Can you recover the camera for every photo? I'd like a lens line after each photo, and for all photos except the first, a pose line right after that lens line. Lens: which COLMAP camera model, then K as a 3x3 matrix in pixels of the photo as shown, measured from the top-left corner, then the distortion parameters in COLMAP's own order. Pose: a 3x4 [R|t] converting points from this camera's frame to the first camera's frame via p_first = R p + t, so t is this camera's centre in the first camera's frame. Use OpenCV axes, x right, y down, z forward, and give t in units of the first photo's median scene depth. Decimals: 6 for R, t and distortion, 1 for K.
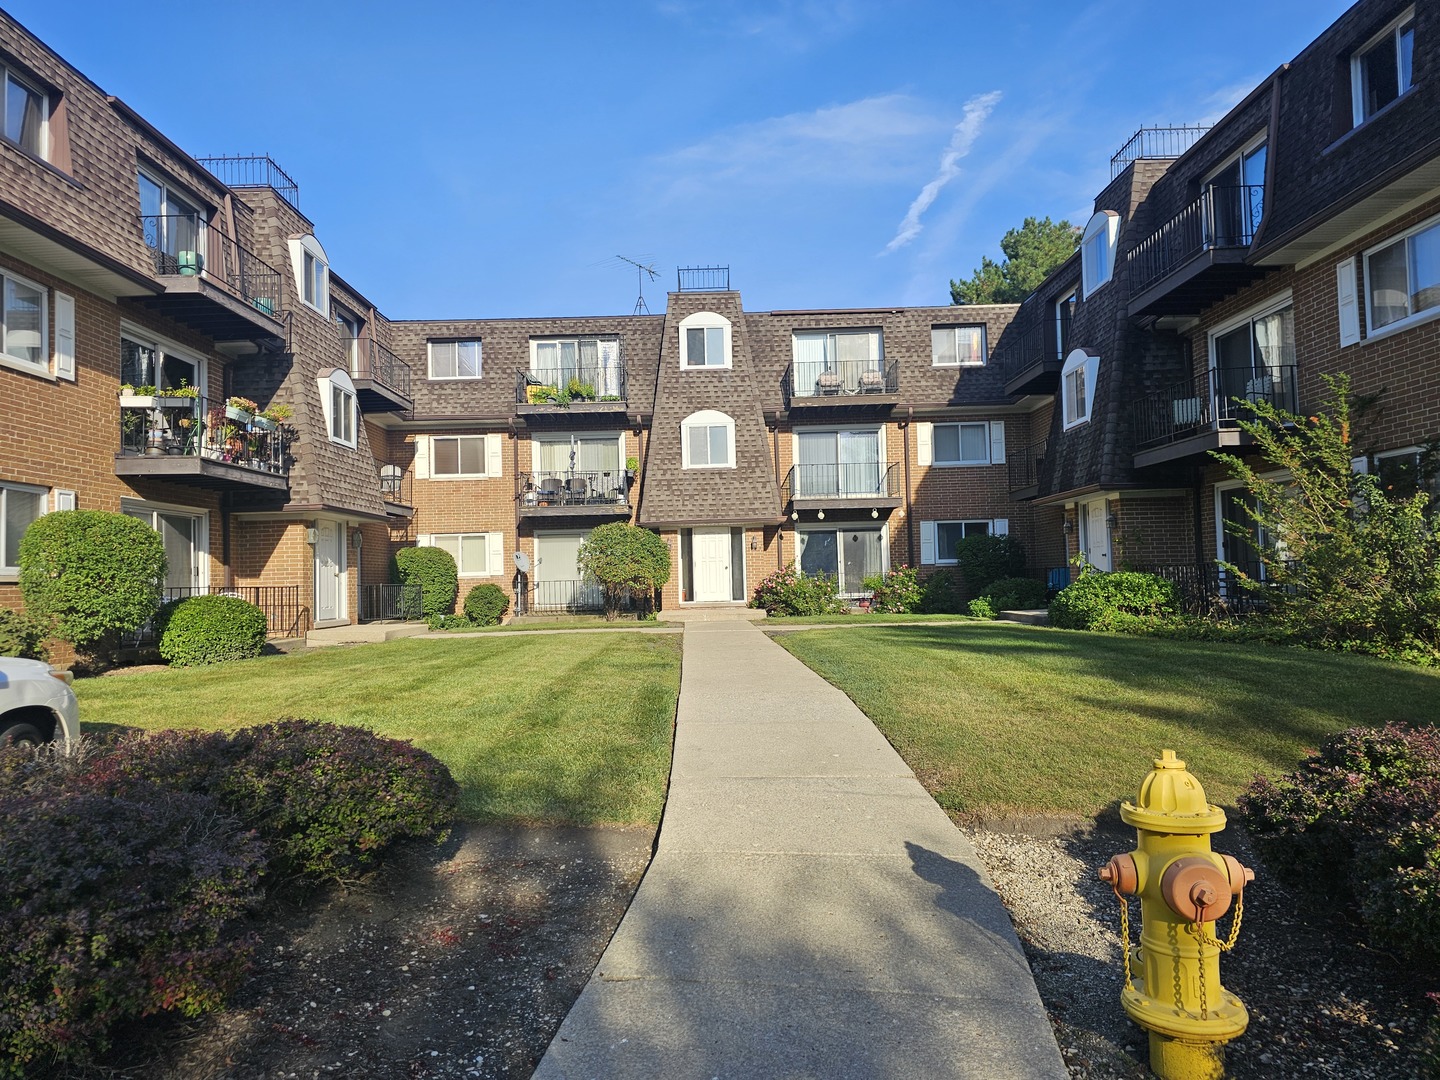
lens RADIAL K [[998.2, 0, 713.1], [0, 998.2, 538.8], [0, 0, 1]] dist [0.146597, -0.156766]
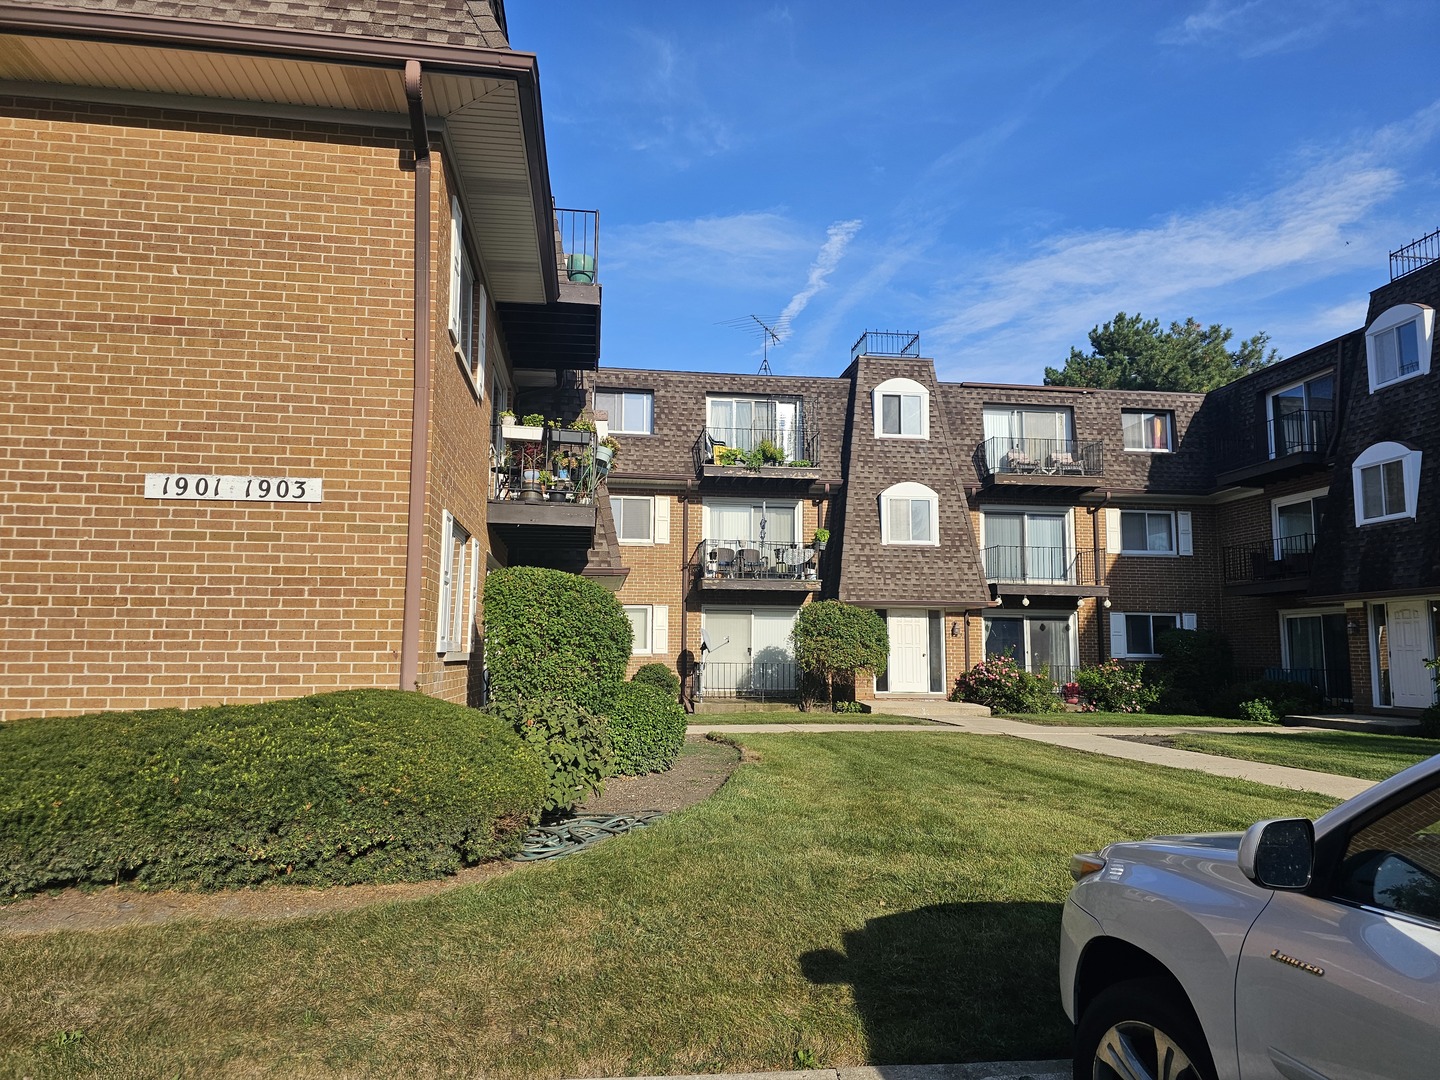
lens RADIAL K [[998.2, 0, 713.1], [0, 998.2, 538.8], [0, 0, 1]] dist [0.146597, -0.156766]
pose [[0.986472, 0.049152, 0.156387, -0.314974], [-0.036961, 0.996115, -0.079924, 0.003990], [-0.159708, 0.073063, 0.984457, 0.116251]]
